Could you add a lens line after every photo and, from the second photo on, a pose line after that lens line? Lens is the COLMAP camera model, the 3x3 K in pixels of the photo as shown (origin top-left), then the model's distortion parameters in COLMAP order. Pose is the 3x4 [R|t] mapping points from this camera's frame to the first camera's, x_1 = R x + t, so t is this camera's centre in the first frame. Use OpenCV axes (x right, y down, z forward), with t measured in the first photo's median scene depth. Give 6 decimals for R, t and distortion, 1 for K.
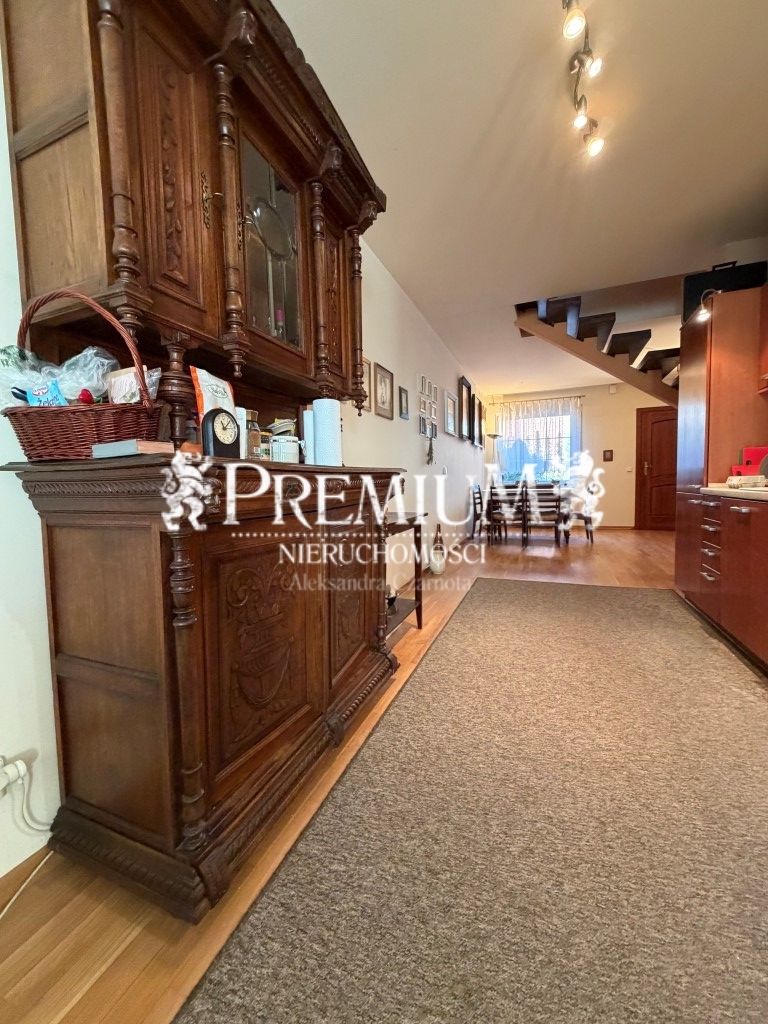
lens RADIAL K [[406.5, 0, 383.7], [0, 406.5, 511.3], [0, 0, 1]] dist [0.002695, -0.000299]
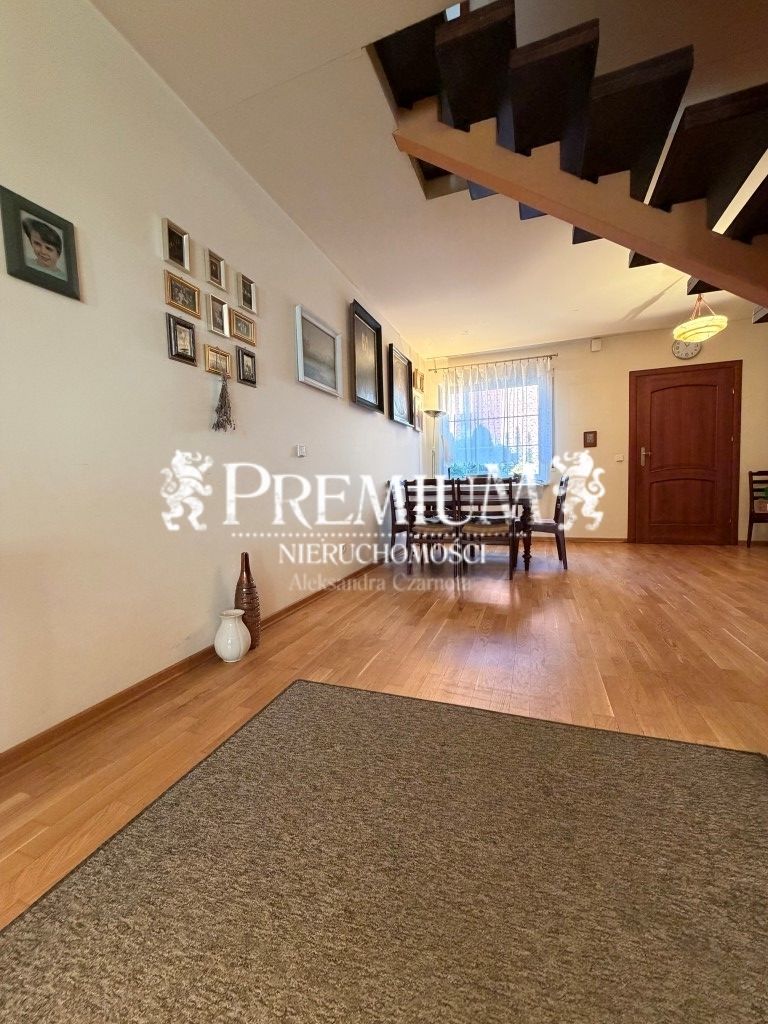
lens RADIAL K [[406.5, 0, 380.9], [0, 406.5, 508.4], [0, 0, 1]] dist [0.002695, -0.000299]
pose [[0.999700, -0.003442, 0.024244, 0.170417], [0.003607, 0.999970, -0.006792, -0.011876], [-0.024220, 0.006878, 0.999683, 0.301978]]
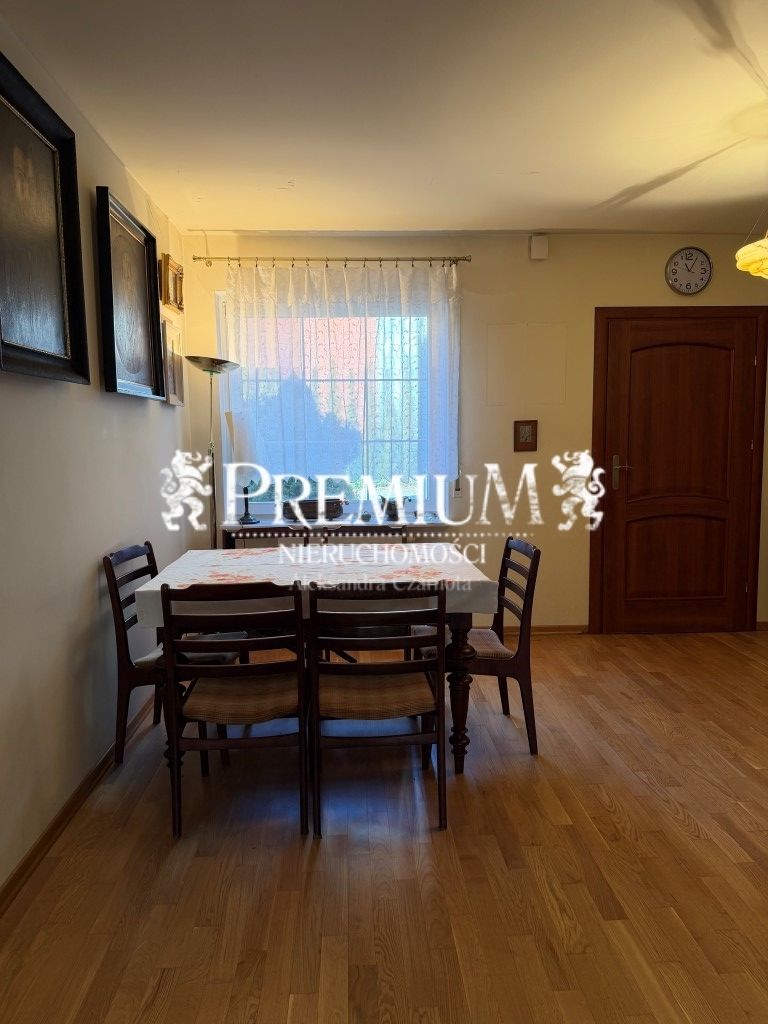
lens RADIAL K [[735.9, 0, 382.9], [0, 735.9, 511.9], [0, 0, 1]] dist [0.026663, -0.004733]
pose [[0.909363, -0.030120, 0.414912, 0.166703], [0.020582, 0.999411, 0.027442, -0.090692], [-0.415495, -0.016415, 0.909448, 0.468439]]
